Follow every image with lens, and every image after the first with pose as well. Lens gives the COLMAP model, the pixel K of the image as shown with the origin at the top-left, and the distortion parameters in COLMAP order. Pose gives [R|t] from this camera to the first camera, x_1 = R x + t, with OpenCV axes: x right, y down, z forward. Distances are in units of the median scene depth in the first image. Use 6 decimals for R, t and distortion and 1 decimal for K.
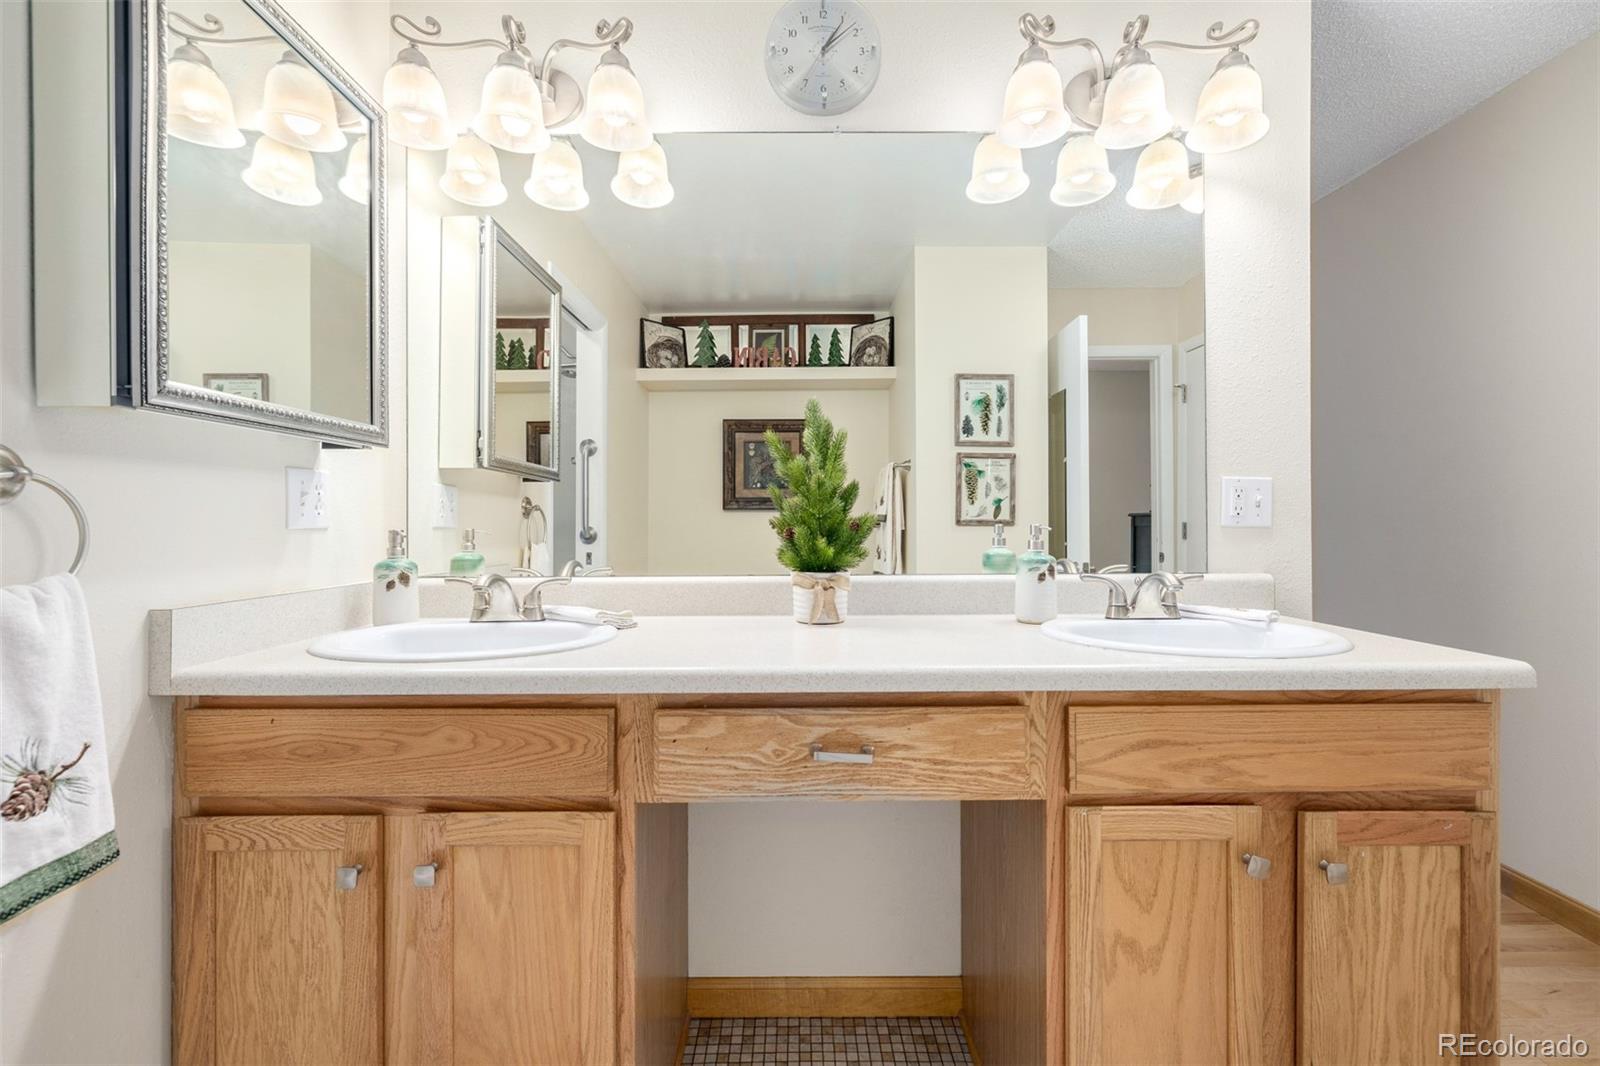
lens RADIAL K [[668.1, 0, 795.9], [0, 668.1, 528.3], [0, 0, 1]] dist [-0.001060, 0.000112]
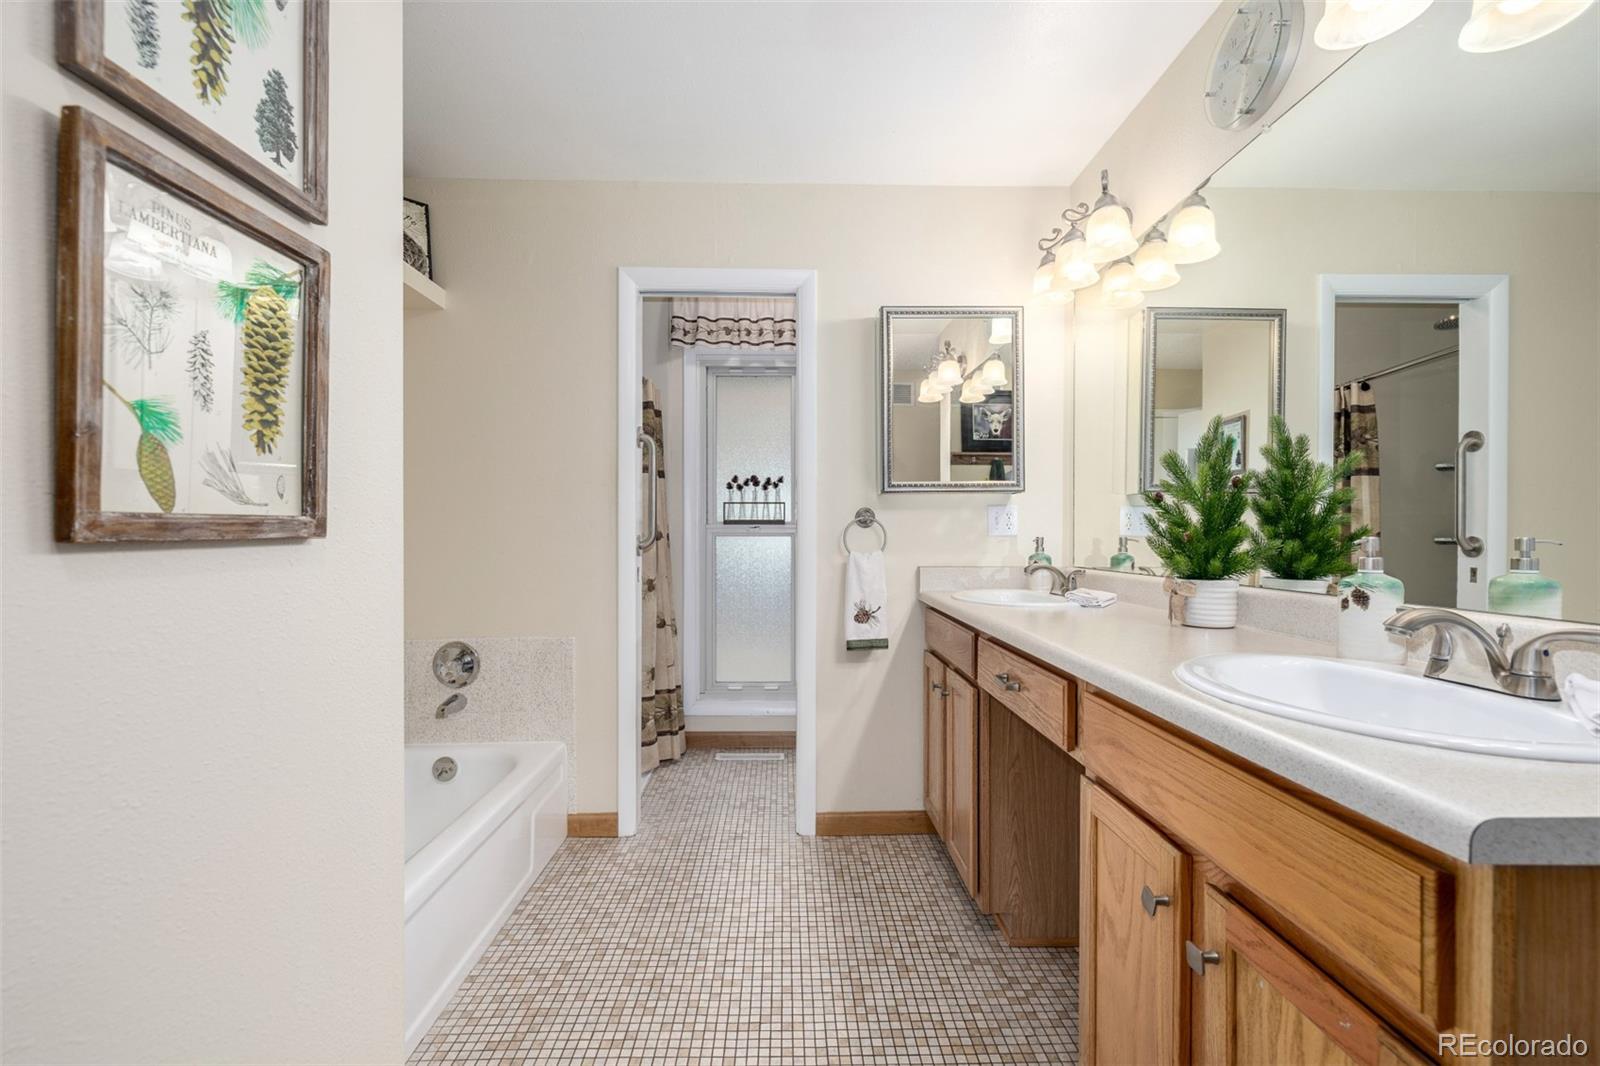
lens RADIAL K [[668.1, 0, 795.9], [0, 668.1, 528.3], [0, 0, 1]] dist [-0.001060, 0.000112]
pose [[0.021095, -0.002130, -0.999775, 1.571241], [-0.007005, 0.999973, -0.002278, -0.013825], [0.999753, 0.007052, 0.021079, 0.459880]]
